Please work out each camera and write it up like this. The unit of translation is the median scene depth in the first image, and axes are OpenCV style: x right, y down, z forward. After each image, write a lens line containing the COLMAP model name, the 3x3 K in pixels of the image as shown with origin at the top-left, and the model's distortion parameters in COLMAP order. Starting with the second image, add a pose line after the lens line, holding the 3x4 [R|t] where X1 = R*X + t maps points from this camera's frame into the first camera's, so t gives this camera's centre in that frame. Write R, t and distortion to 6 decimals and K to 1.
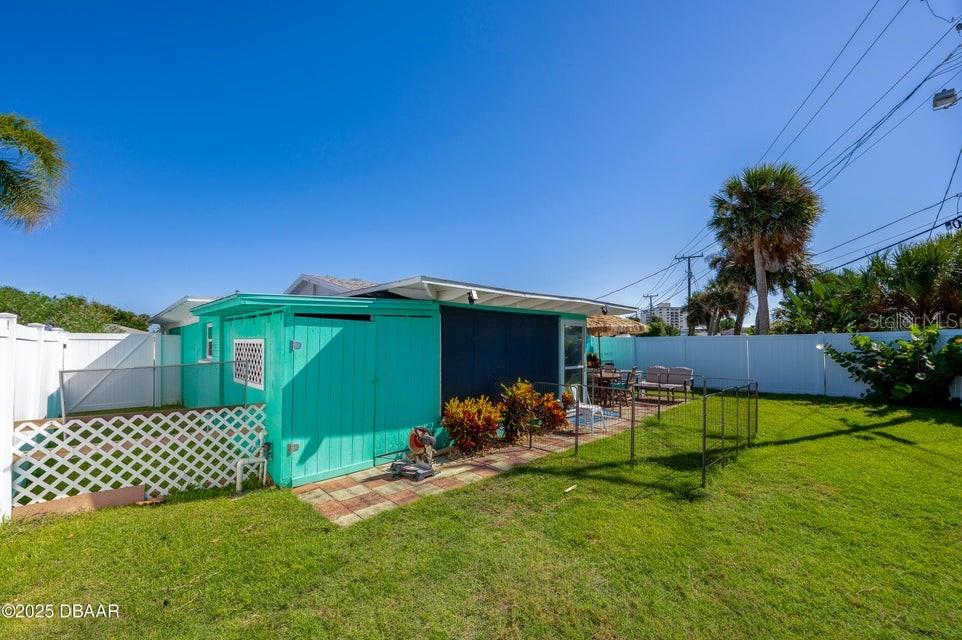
lens RADIAL K [[424.2, 0, 482.8], [0, 424.2, 323.1], [0, 0, 1]] dist [-0.003180, -0.000334]
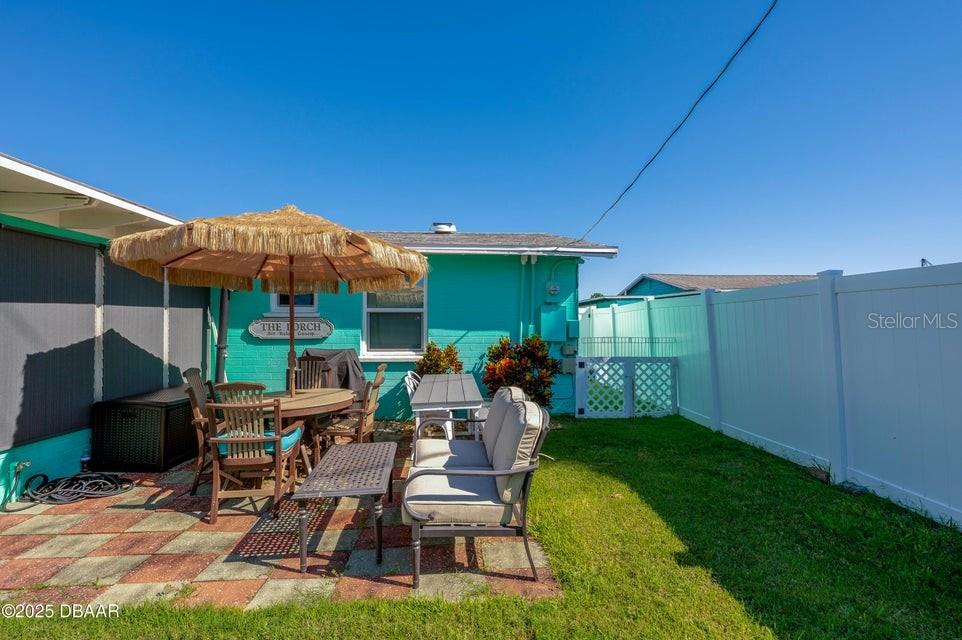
lens RADIAL K [[424.2, 0, 482.8], [0, 424.2, 323.1], [0, 0, 1]] dist [-0.003180, -0.000334]
pose [[0.747454, -0.001960, -0.664311, 1.540522], [0.027243, 0.999245, 0.027704, 0.143534], [0.663755, -0.038805, 0.746943, 2.106891]]
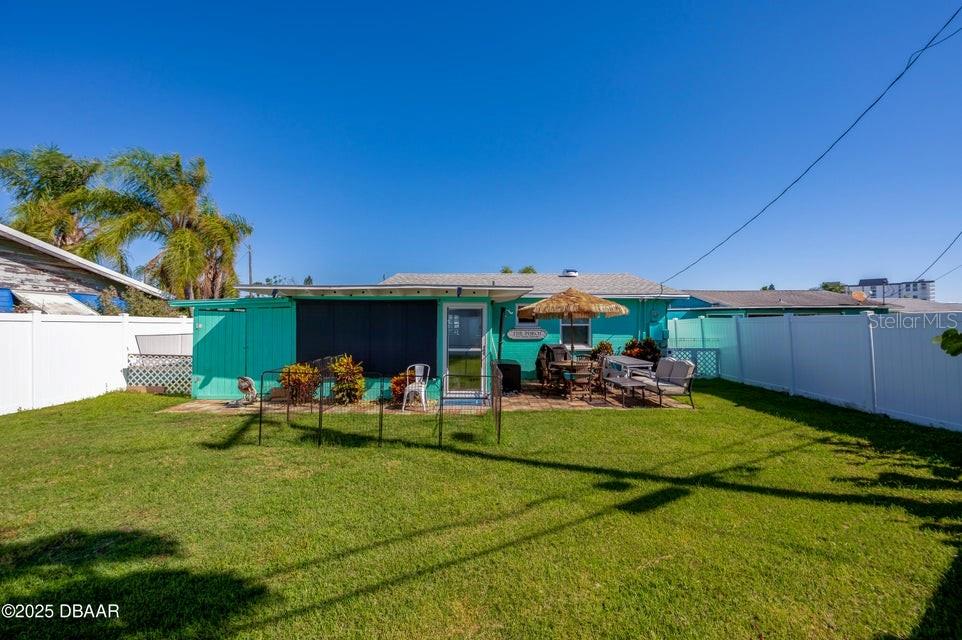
lens RADIAL K [[380.8, 0, 481.0], [0, 380.8, 320.0], [0, 0, 1]] dist [-0.016314, -0.000058]
pose [[0.697374, -0.006953, -0.716674, 1.772703], [0.031562, 0.999281, 0.021018, 0.028711], [0.716012, -0.037277, 0.697092, 0.772990]]
